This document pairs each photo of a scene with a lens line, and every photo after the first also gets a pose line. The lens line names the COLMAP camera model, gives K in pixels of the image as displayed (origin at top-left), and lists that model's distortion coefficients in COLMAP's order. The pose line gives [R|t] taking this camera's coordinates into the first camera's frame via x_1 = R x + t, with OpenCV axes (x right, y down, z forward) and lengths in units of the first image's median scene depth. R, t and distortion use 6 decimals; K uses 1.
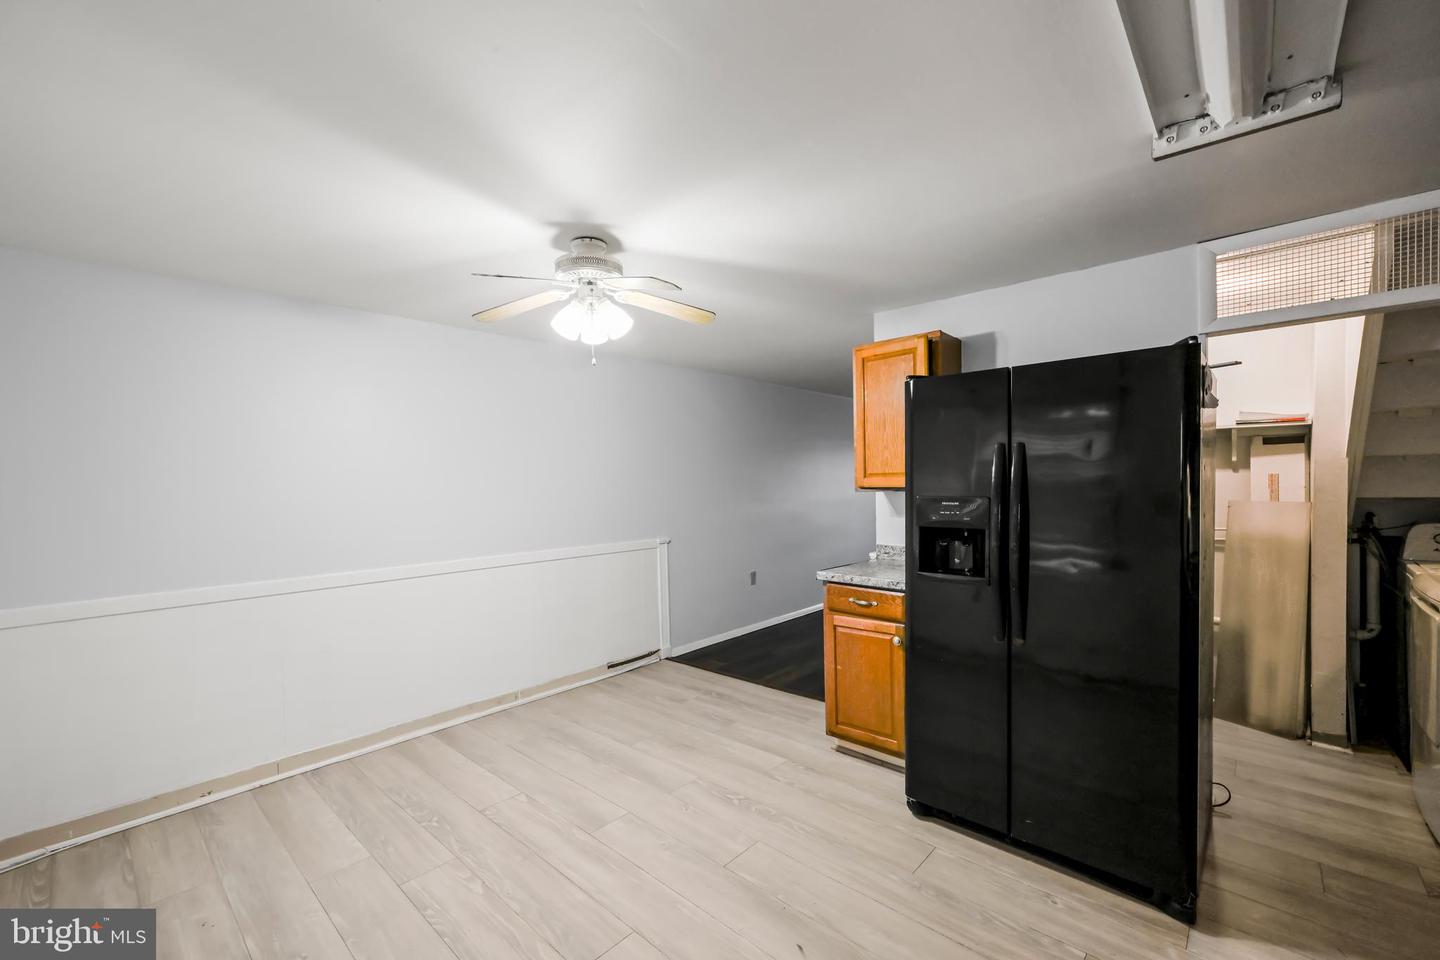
lens RADIAL K [[575.8, 0, 701.1], [0, 575.8, 502.4], [0, 0, 1]] dist [-0.000223, 0.000102]
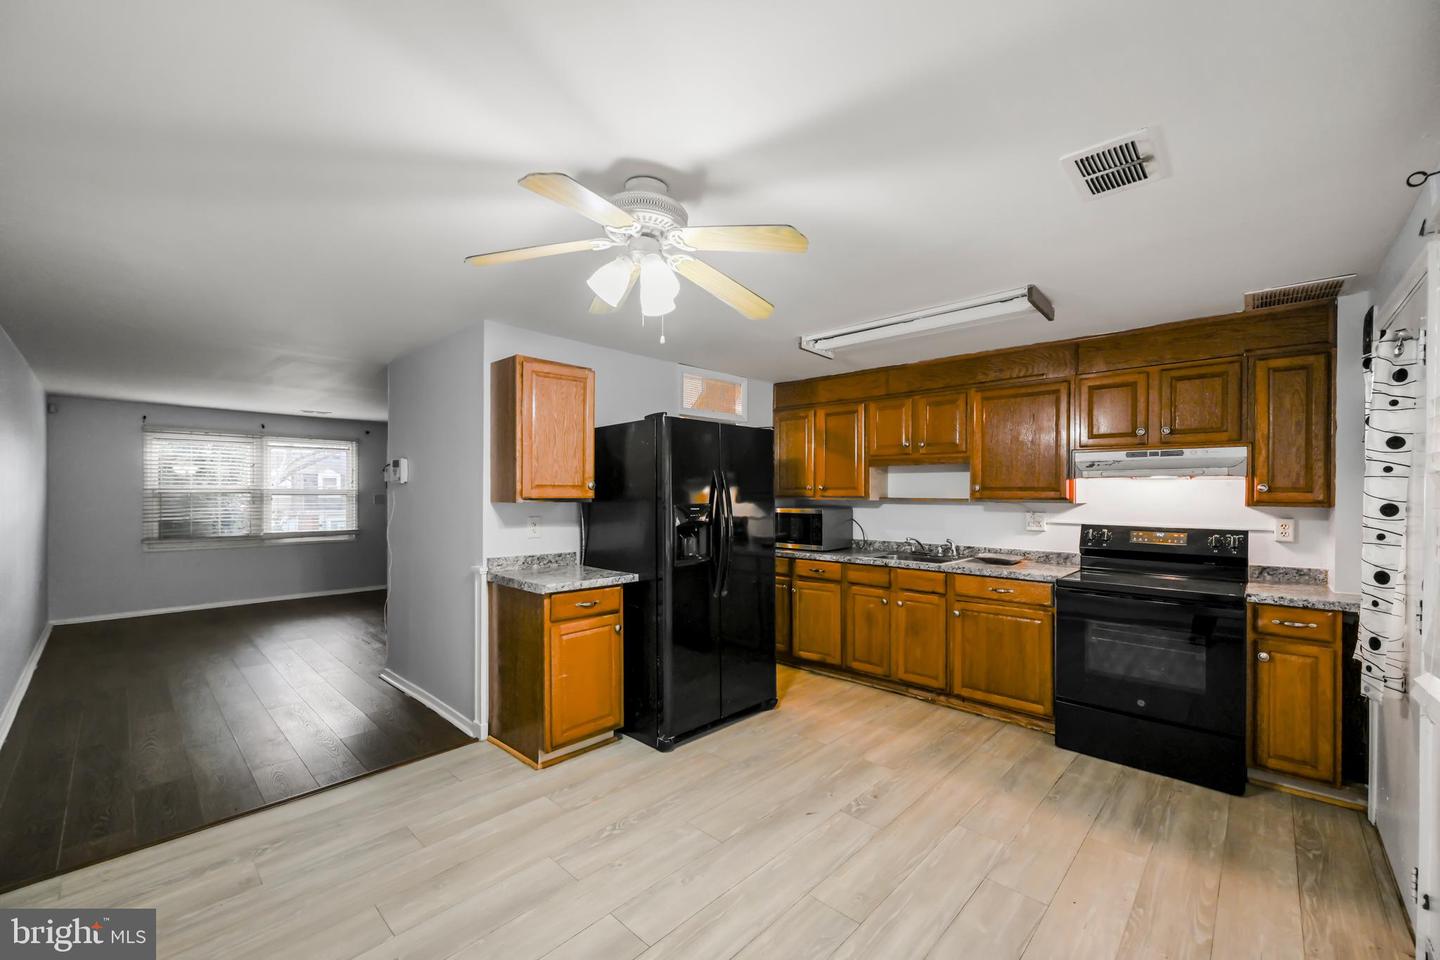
lens RADIAL K [[575.8, 0, 723.8], [0, 575.8, 495.3], [0, 0, 1]] dist [-0.000223, 0.000102]
pose [[0.007493, 0.015927, 0.999845, -0.843714], [0.026795, 0.999511, -0.016123, -0.006340], [-0.999613, 0.026912, 0.007063, 0.770397]]
